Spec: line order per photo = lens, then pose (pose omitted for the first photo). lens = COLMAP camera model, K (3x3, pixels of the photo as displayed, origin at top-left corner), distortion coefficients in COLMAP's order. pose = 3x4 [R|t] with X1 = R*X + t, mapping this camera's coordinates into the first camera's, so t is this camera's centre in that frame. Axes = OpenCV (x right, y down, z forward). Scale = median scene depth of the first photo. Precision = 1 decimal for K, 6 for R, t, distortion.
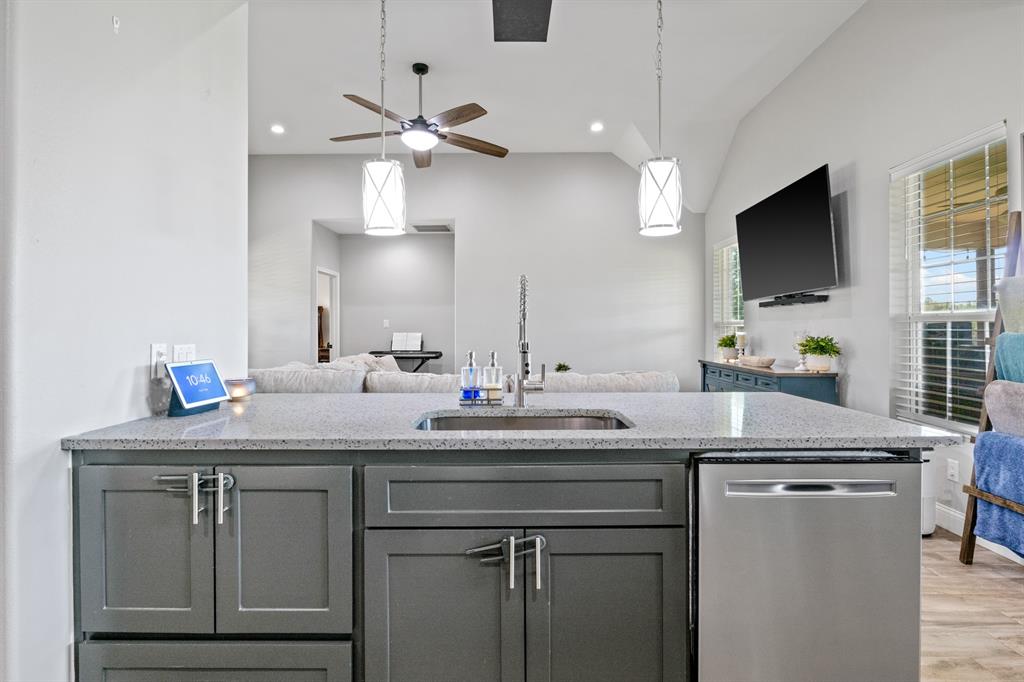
lens RADIAL K [[516.9, 0, 501.9], [0, 516.9, 327.9], [0, 0, 1]] dist [-0.001754, 0.000163]
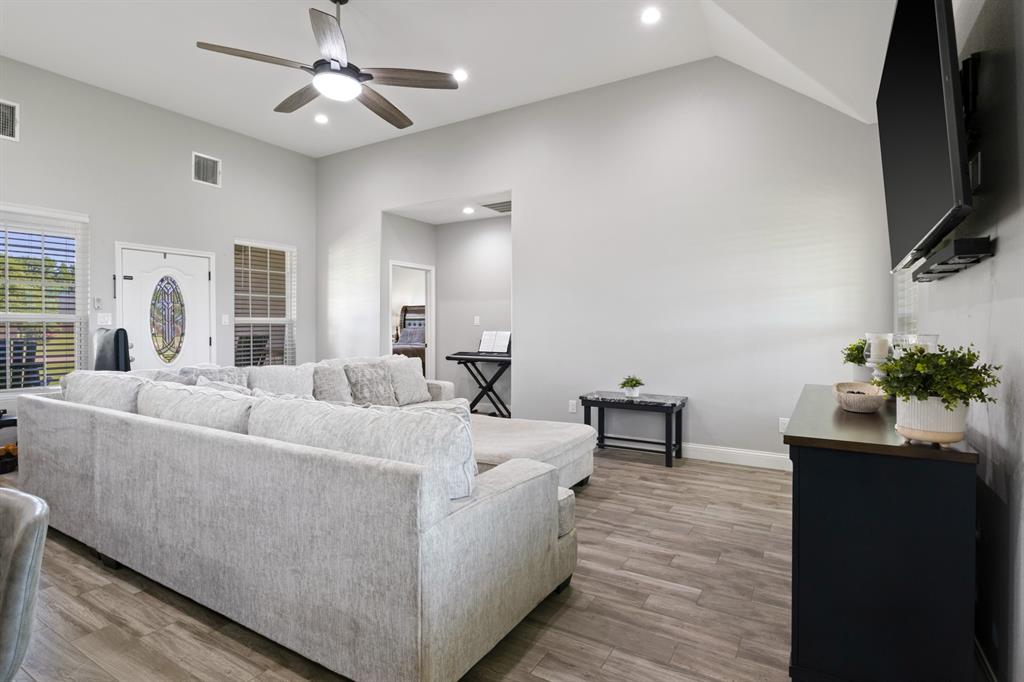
lens RADIAL K [[516.9, 0, 510.9], [0, 516.9, 334.7], [0, 0, 1]] dist [-0.001754, 0.000163]
pose [[0.865205, 0.012418, -0.501264, 0.316992], [-0.004850, 0.999854, 0.016399, 0.001219], [0.501395, -0.011757, 0.865139, 0.299580]]
